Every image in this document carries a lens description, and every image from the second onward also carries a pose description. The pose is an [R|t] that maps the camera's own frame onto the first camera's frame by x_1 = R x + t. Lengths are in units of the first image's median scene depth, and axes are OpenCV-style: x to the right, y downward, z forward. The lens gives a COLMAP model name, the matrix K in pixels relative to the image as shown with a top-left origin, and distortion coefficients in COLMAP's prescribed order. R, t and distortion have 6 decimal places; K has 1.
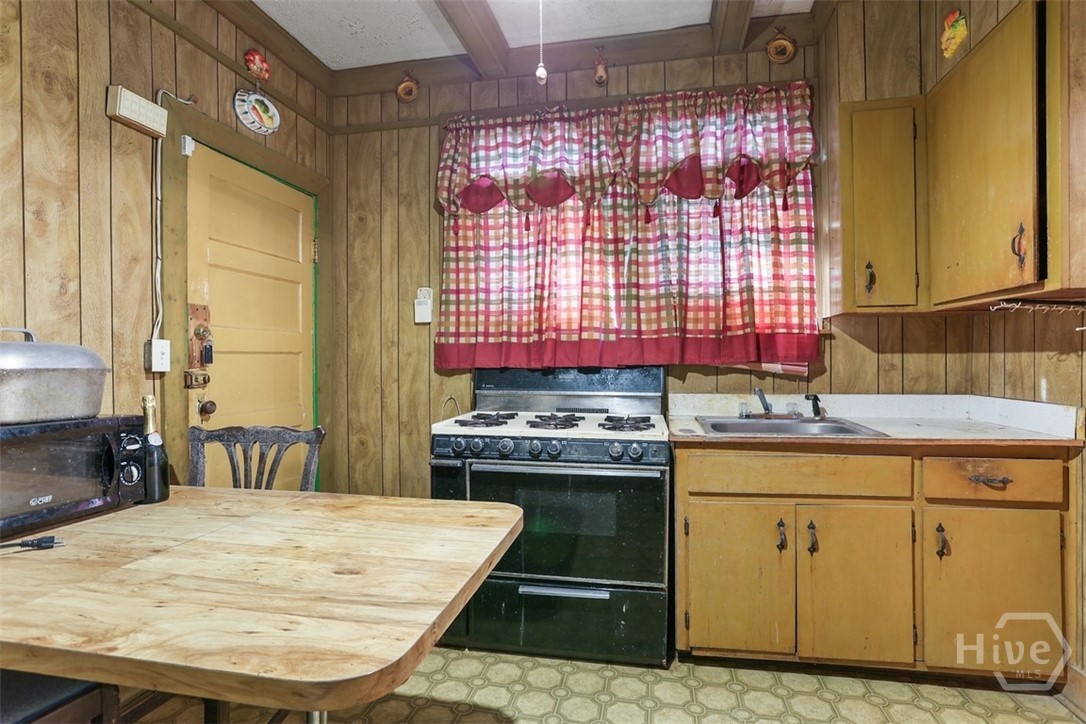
lens RADIAL K [[540.9, 0, 542.9], [0, 540.9, 366.2], [0, 0, 1]] dist [-0.060153, 0.020701]
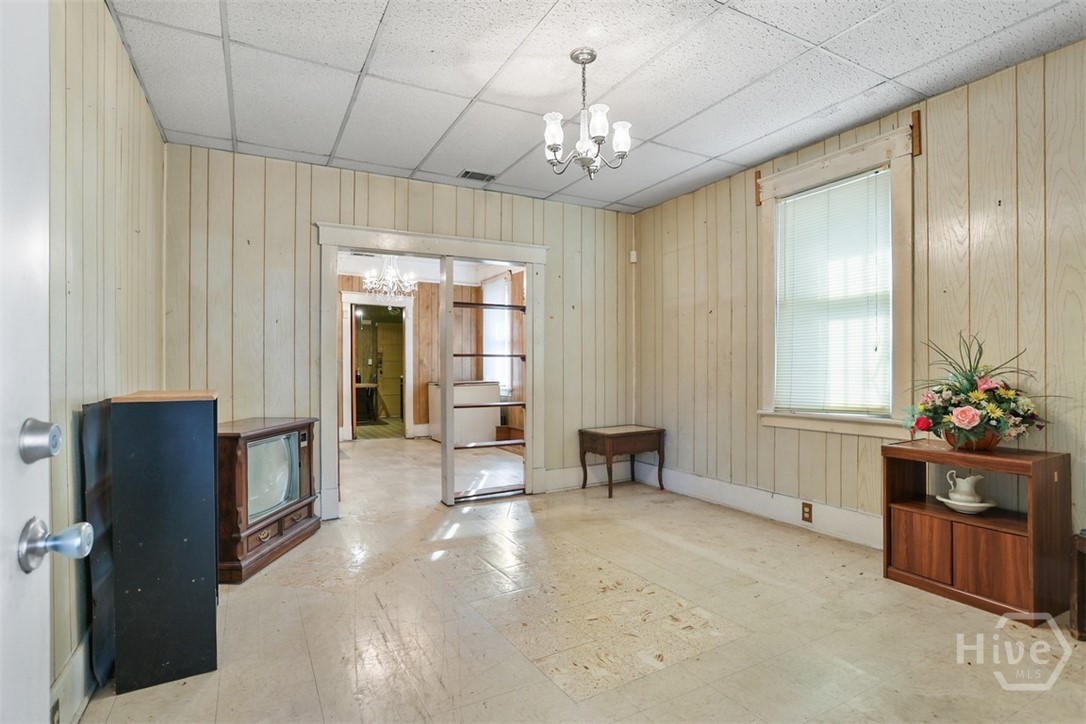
lens RADIAL K [[537.3, 0, 541.8], [0, 537.3, 367.1], [0, 0, 1]] dist [-0.058922, 0.032016]
pose [[0.647072, 0.008624, -0.762380, 4.069005], [-0.013653, 0.999907, -0.000277, 0.009734], [0.762306, 0.010588, 0.647130, -1.127036]]
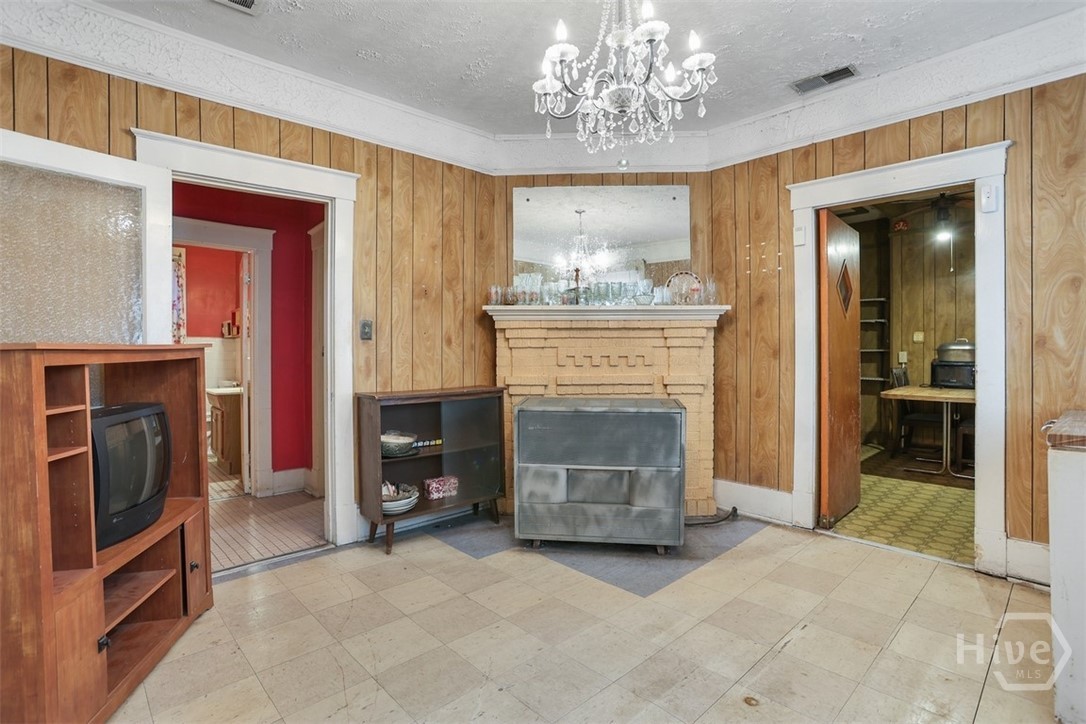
lens RADIAL K [[526.3, 0, 538.6], [0, 526.3, 355.3], [0, 0, 1]] dist [-0.062919, 0.030188]
pose [[-0.579419, 0.012536, -0.814933, 2.272802], [-0.002112, 0.999855, 0.016882, -0.003432], [0.815027, 0.011503, -0.579309, 0.349552]]
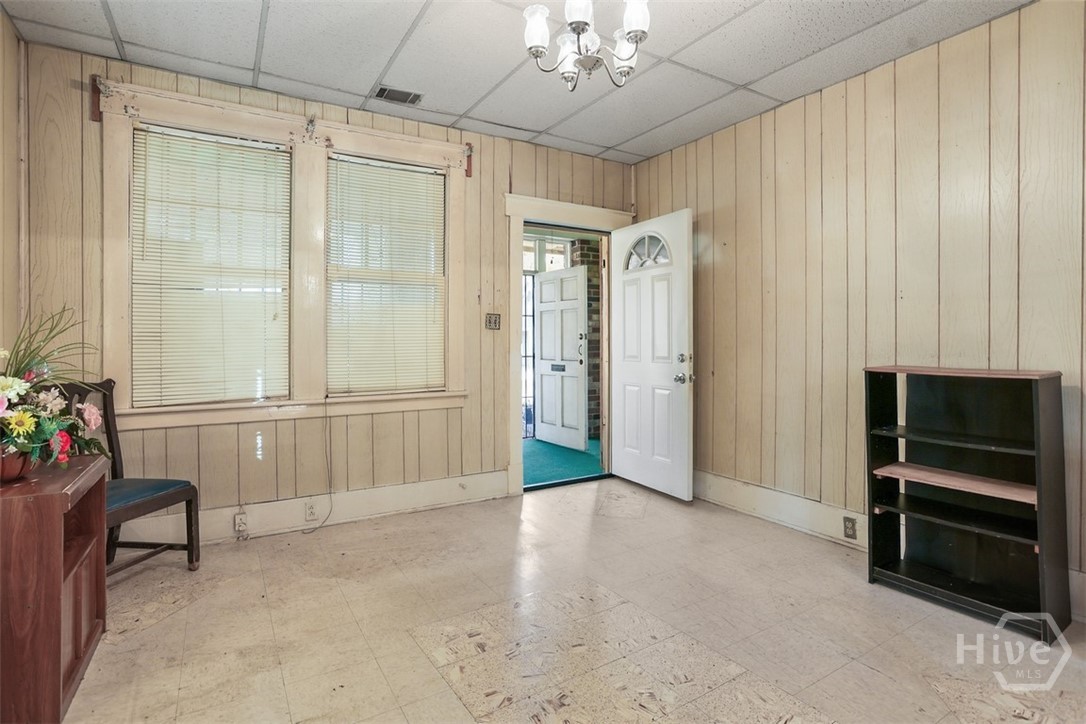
lens RADIAL K [[533.4, 0, 539.8], [0, 533.4, 373.6], [0, 0, 1]] dist [-0.061973, 0.029804]
pose [[-0.678976, -0.032683, 0.733433, 2.800130], [0.019697, 0.997838, 0.062700, -0.005179], [-0.733897, 0.057018, -0.676864, 0.200053]]
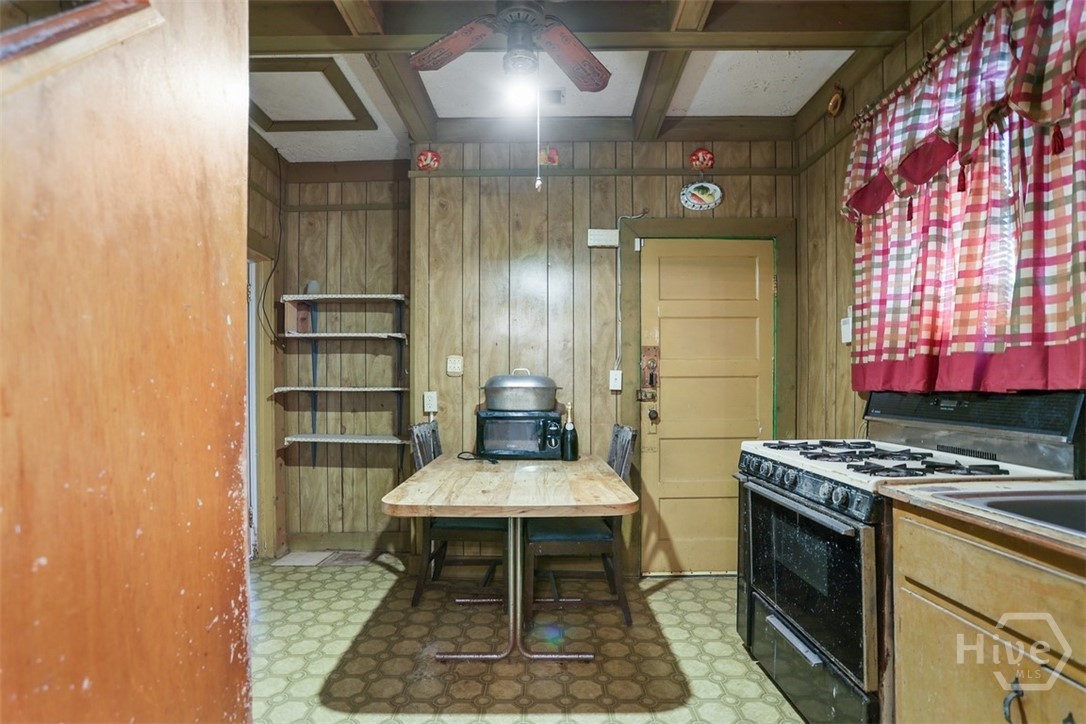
lens RADIAL K [[538.8, 0, 544.8], [0, 538.8, 391.3], [0, 0, 1]] dist [-0.060521, 0.030948]
pose [[0.206802, 0.013635, -0.978288, 0.702181], [-0.008463, 0.999890, 0.012147, -0.003074], [0.978346, 0.005767, 0.206895, 0.347425]]
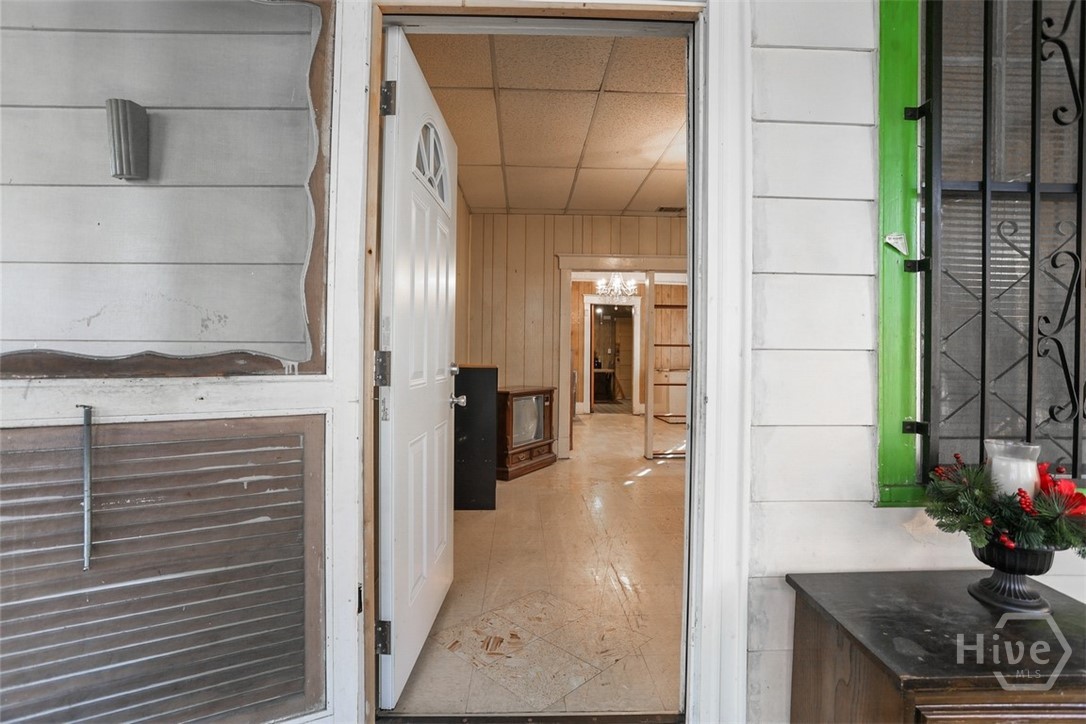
lens RADIAL K [[526.3, 0, 538.6], [0, 526.3, 355.3], [0, 0, 1]] dist [-0.062919, 0.030188]
pose [[0.232735, 0.009978, -0.972489, 4.673222], [-0.023406, 0.999715, 0.004656, 0.018903], [0.972258, 0.021679, 0.232903, -1.230412]]
